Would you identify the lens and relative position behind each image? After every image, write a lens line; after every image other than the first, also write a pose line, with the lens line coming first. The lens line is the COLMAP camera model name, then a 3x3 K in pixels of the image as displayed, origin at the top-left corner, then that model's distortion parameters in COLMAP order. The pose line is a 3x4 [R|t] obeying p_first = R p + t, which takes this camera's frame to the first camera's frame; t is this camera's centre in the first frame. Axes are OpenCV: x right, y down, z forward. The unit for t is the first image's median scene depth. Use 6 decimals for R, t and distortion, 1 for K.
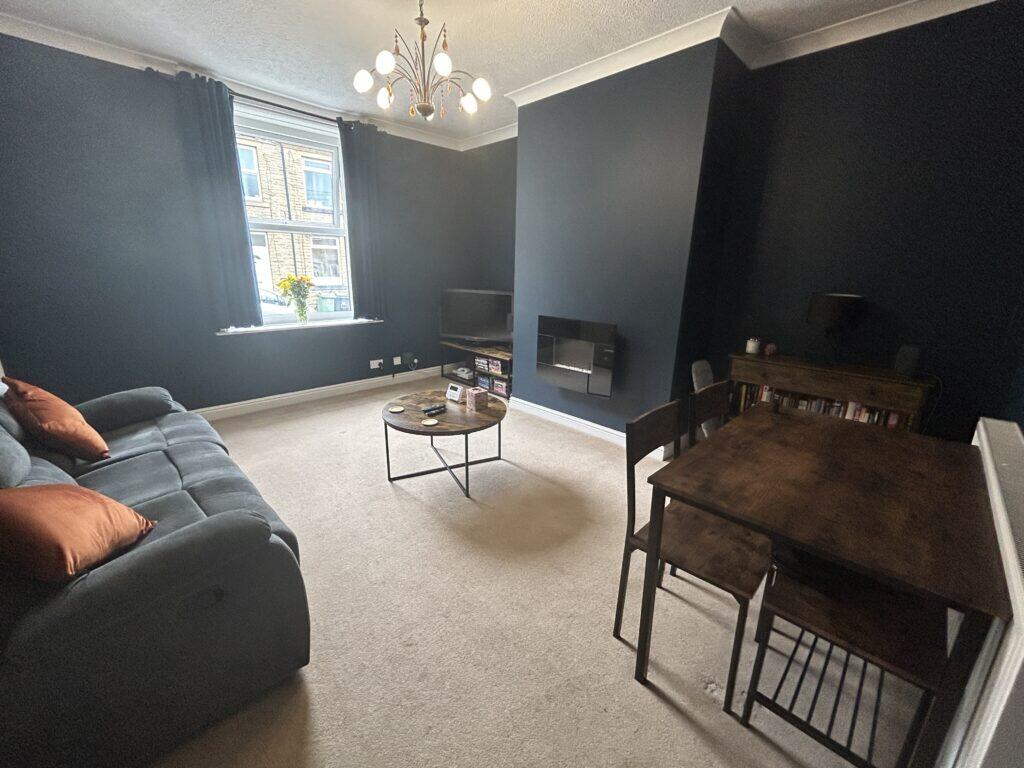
lens RADIAL K [[417.3, 0, 510.5], [0, 417.3, 384.6], [0, 0, 1]] dist [-0.001615, 0.001108]
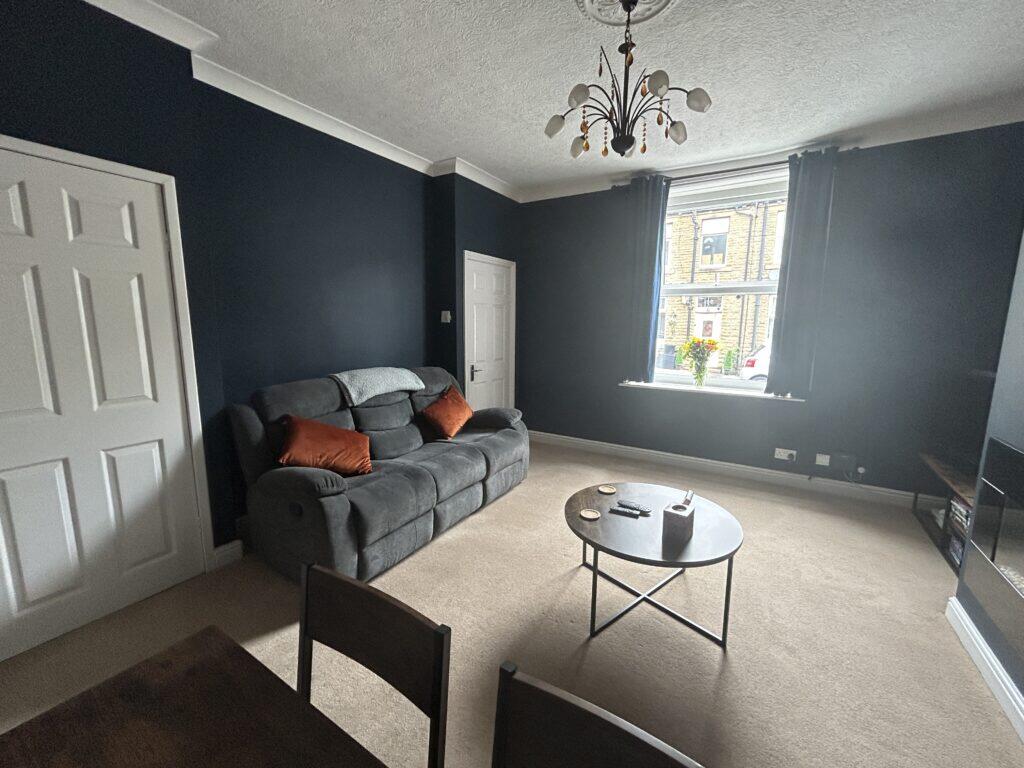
lens RADIAL K [[414.7, 0, 508.3], [0, 414.7, 386.0], [0, 0, 1]] dist [-0.000490, 0.000147]
pose [[0.227232, 0.130859, -0.965008, 0.343350], [-0.266306, 0.961510, 0.067677, -0.108122], [0.936721, 0.241609, 0.253335, 0.391930]]
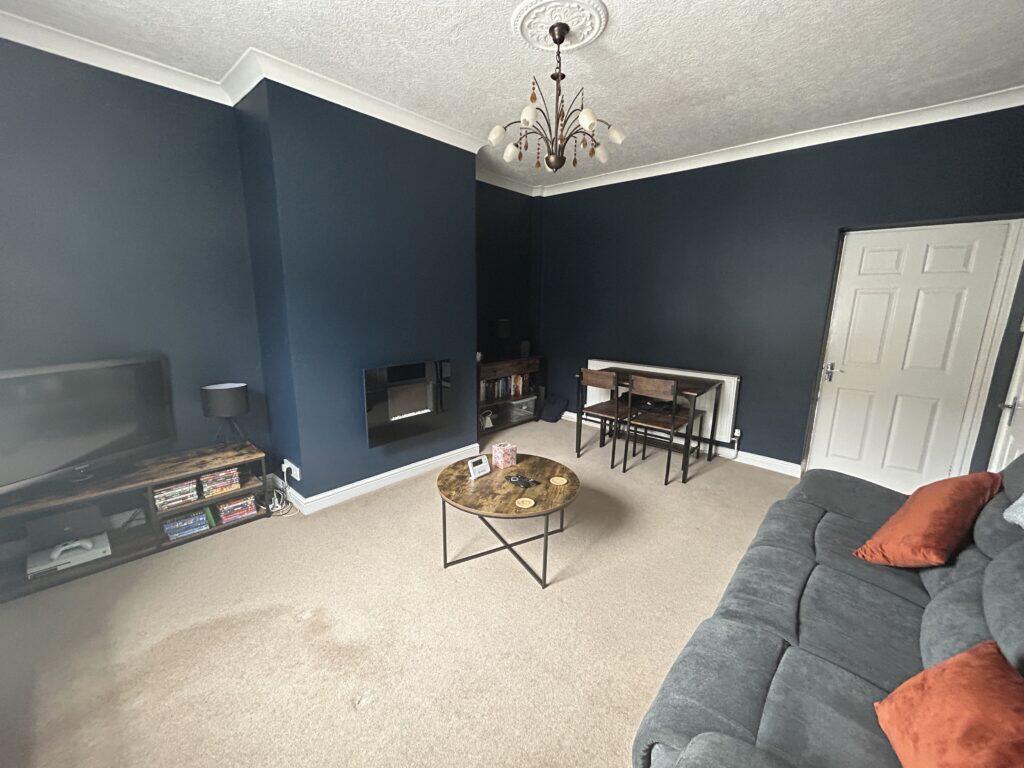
lens RADIAL K [[417.3, 0, 510.5], [0, 417.3, 384.6], [0, 0, 1]] dist [-0.001615, 0.001108]
pose [[-0.059184, -0.219278, 0.973866, -0.707850], [0.253983, 0.940163, 0.227125, -0.239378], [-0.965396, 0.260787, 0.000050, 0.699720]]
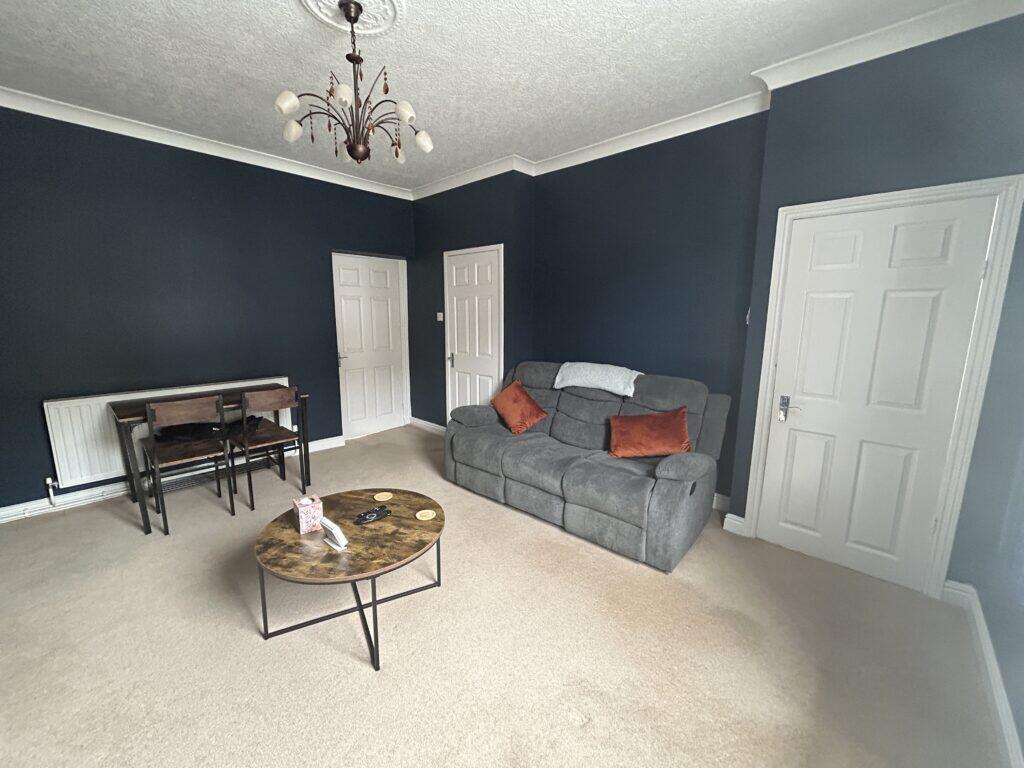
lens RADIAL K [[417.3, 0, 510.5], [0, 417.3, 384.6], [0, 0, 1]] dist [-0.001615, 0.001108]
pose [[-0.998560, -0.018803, -0.050246, -0.275919], [-0.038635, 0.901846, 0.430327, -0.346108], [0.037223, 0.431648, -0.901274, 1.140664]]
